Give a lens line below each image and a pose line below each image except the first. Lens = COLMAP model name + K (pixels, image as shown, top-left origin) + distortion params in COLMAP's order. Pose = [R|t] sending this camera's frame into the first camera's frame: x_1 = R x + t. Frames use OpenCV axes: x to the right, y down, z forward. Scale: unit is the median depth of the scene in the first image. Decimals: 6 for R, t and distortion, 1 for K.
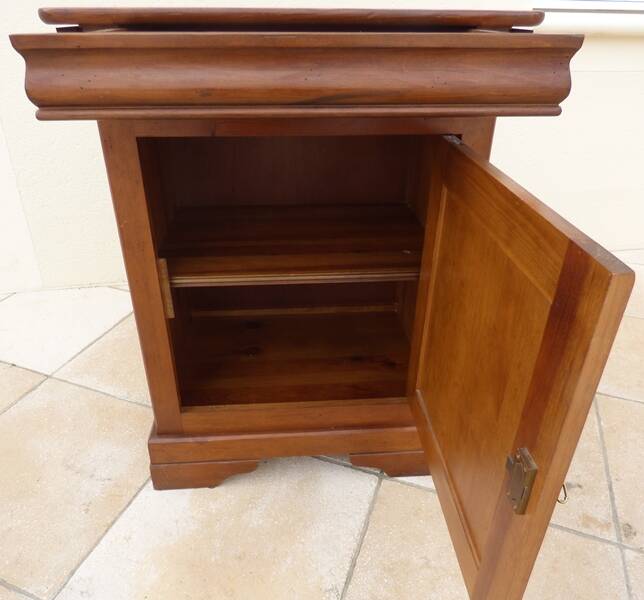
lens RADIAL K [[503.2, 0, 319.8], [0, 503.2, 285.3], [0, 0, 1]] dist [-0.001847, -0.001550]
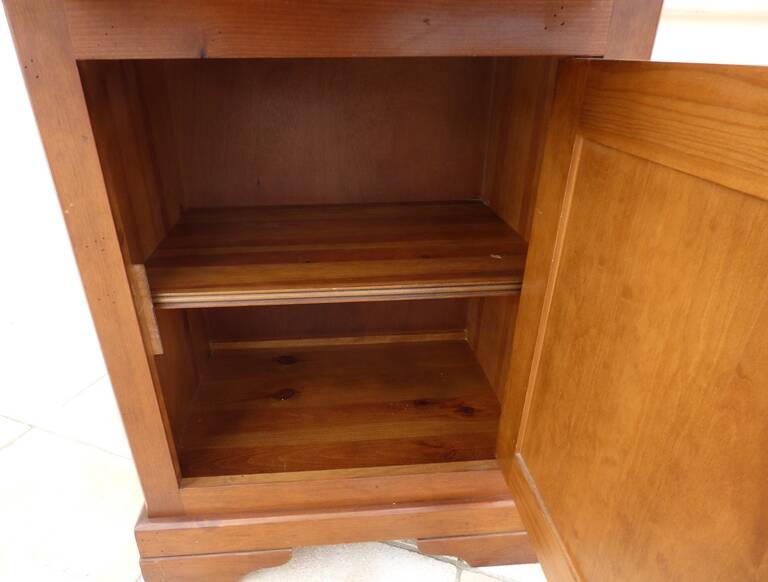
lens RADIAL K [[497.2, 0, 362.9], [0, 497.2, 306.8], [0, 0, 1]] dist [-0.002496, -0.000613]
pose [[0.999929, -0.011750, -0.001881, -0.014680], [0.011720, 0.999815, -0.015228, 0.013059], [0.002059, 0.015205, 0.999882, 0.294670]]
